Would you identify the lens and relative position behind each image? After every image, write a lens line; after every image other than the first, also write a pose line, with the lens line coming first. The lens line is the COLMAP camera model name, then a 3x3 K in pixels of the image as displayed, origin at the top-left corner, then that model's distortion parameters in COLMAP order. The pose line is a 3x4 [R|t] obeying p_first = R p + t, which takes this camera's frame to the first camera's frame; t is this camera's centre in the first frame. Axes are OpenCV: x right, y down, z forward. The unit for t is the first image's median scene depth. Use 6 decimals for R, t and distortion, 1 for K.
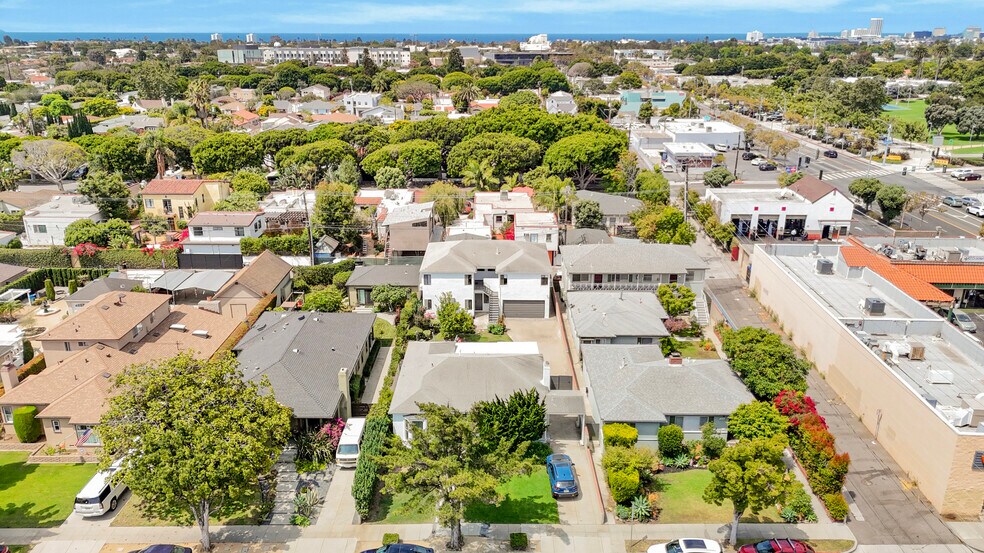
lens RADIAL K [[719.4, 0, 492.0], [0, 719.4, 276.5], [0, 0, 1]] dist [0.087239, -0.097579]
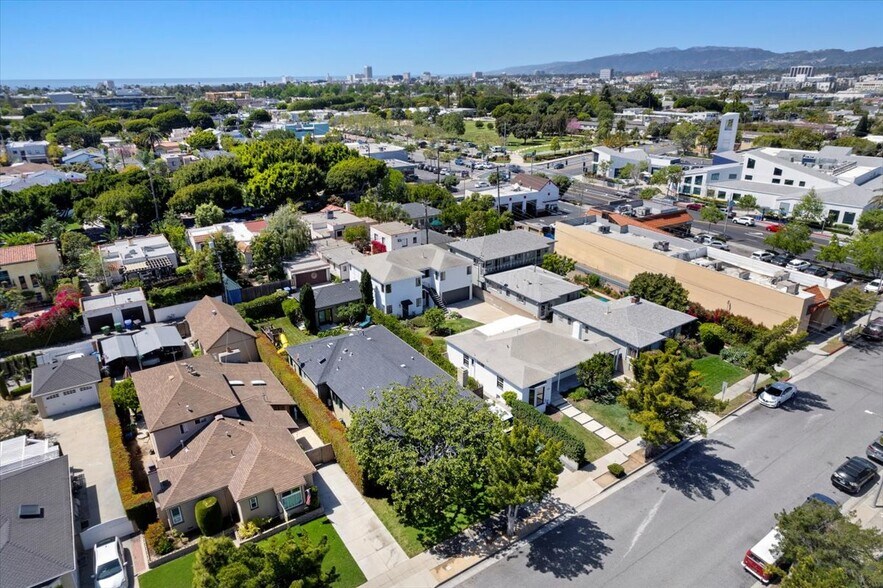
lens RADIAL K [[560.6, 0, 441.5], [0, 560.6, 294.0], [0, 0, 1]] dist [-0.061188, 0.053725]
pose [[0.832462, -0.211114, 0.512287, -0.707072], [0.185375, 0.977406, 0.101557, -0.094282], [-0.522152, 0.010423, 0.852789, 0.247513]]
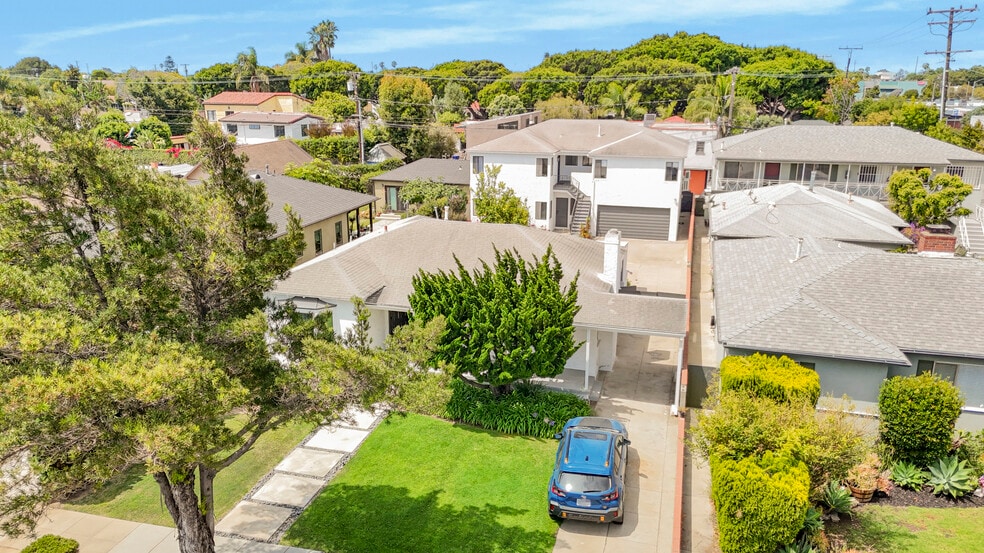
lens RADIAL K [[719.4, 0, 492.0], [0, 719.4, 276.5], [0, 0, 1]] dist [0.087239, -0.097579]
pose [[0.964495, 0.071247, -0.254310, 0.127762], [-0.085701, 0.995249, -0.046203, 0.187212], [0.249810, 0.066357, 0.966018, 0.581800]]
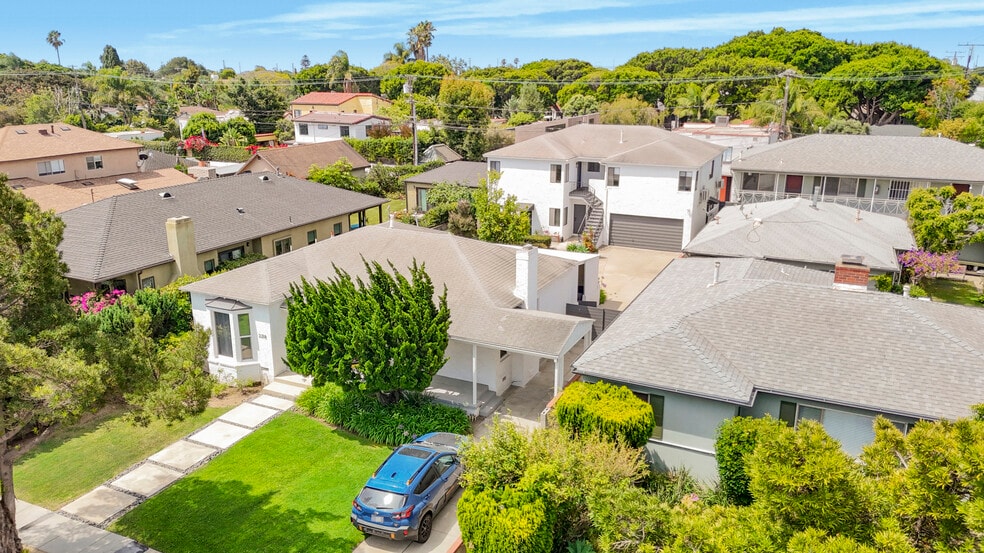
lens RADIAL K [[719.4, 0, 492.0], [0, 719.4, 276.5], [0, 0, 1]] dist [0.087239, -0.097579]
pose [[0.903115, 0.116051, -0.413420, 0.259663], [-0.137035, 0.990336, -0.021355, 0.160832], [0.406946, 0.075939, 0.910290, 0.623094]]
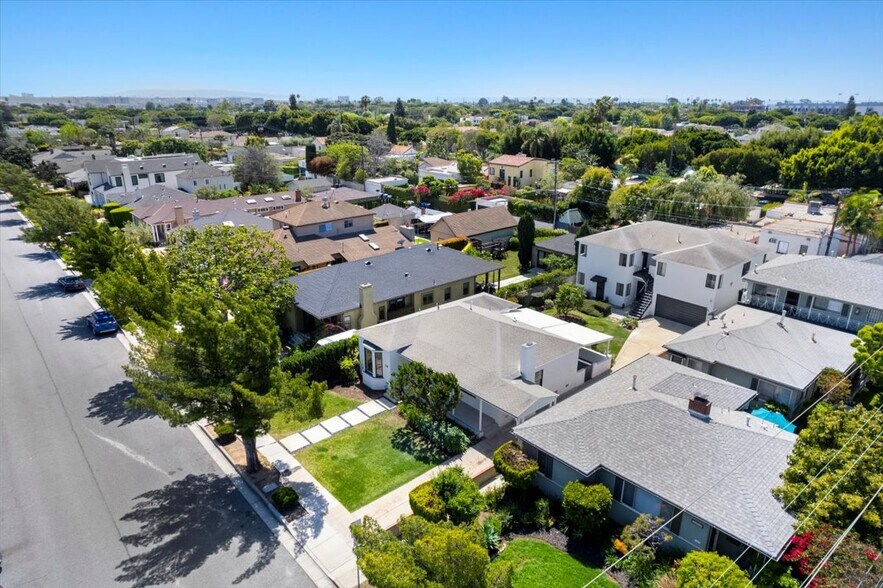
lens RADIAL K [[560.6, 0, 441.5], [0, 560.6, 294.0], [0, 0, 1]] dist [-0.061188, 0.053725]
pose [[0.657882, 0.249050, -0.710749, 0.442241], [-0.240413, 0.963811, 0.115194, 0.027685], [0.713717, 0.095090, 0.693949, 0.563396]]
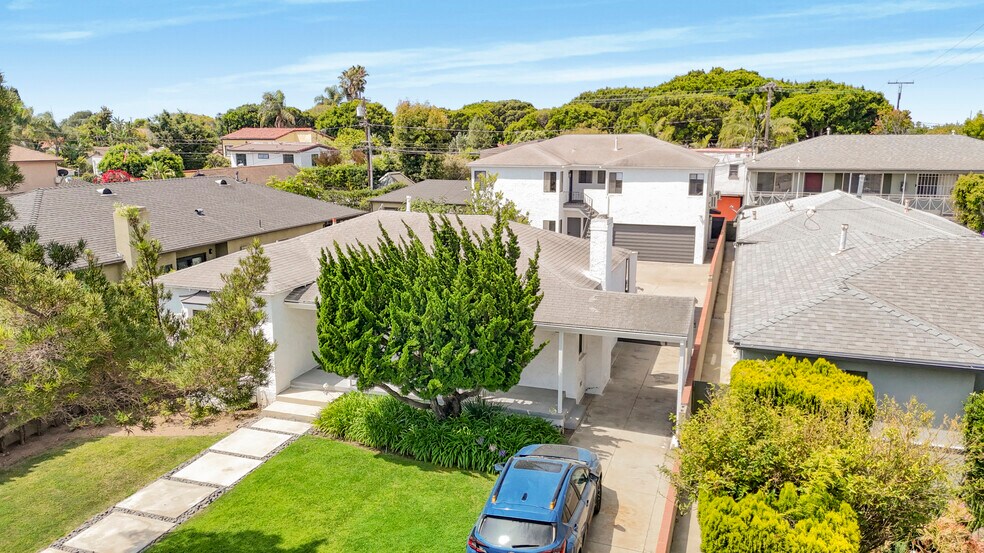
lens RADIAL K [[719.4, 0, 492.0], [0, 719.4, 276.5], [0, 0, 1]] dist [0.087239, -0.097579]
pose [[0.946959, 0.058954, -0.315900, 0.148689], [-0.101042, 0.987794, -0.118545, 0.210926], [0.305055, 0.144176, 0.941358, 0.692319]]
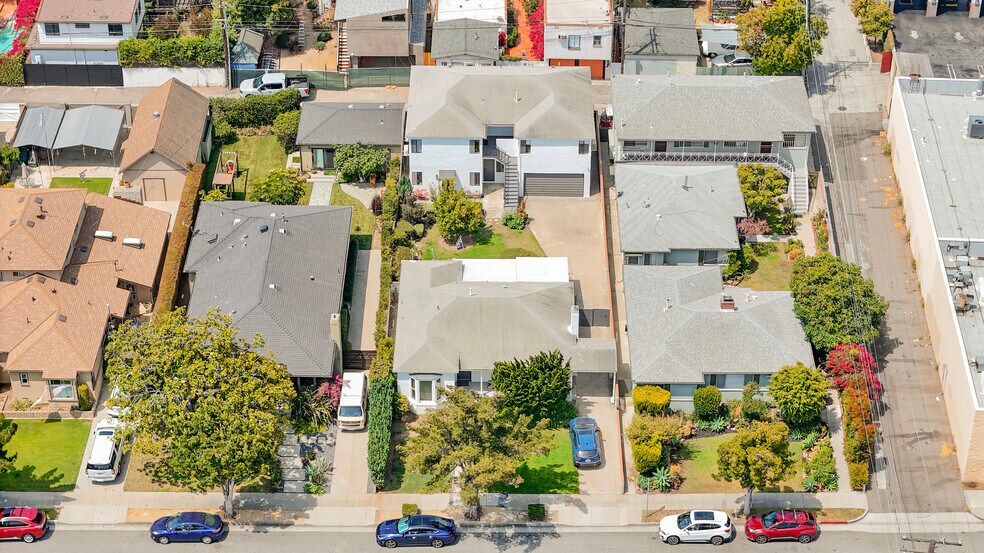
lens RADIAL K [[1980.8, 0, 492.0], [0, 1980.8, 276.5], [0, 0, 1]] dist [-0.126040, -0.158336]
pose [[0.999992, 0.003206, -0.002456, -0.016069], [-0.002392, 0.960178, 0.279378, -0.598810], [0.003254, -0.279370, 0.960178, -1.291106]]
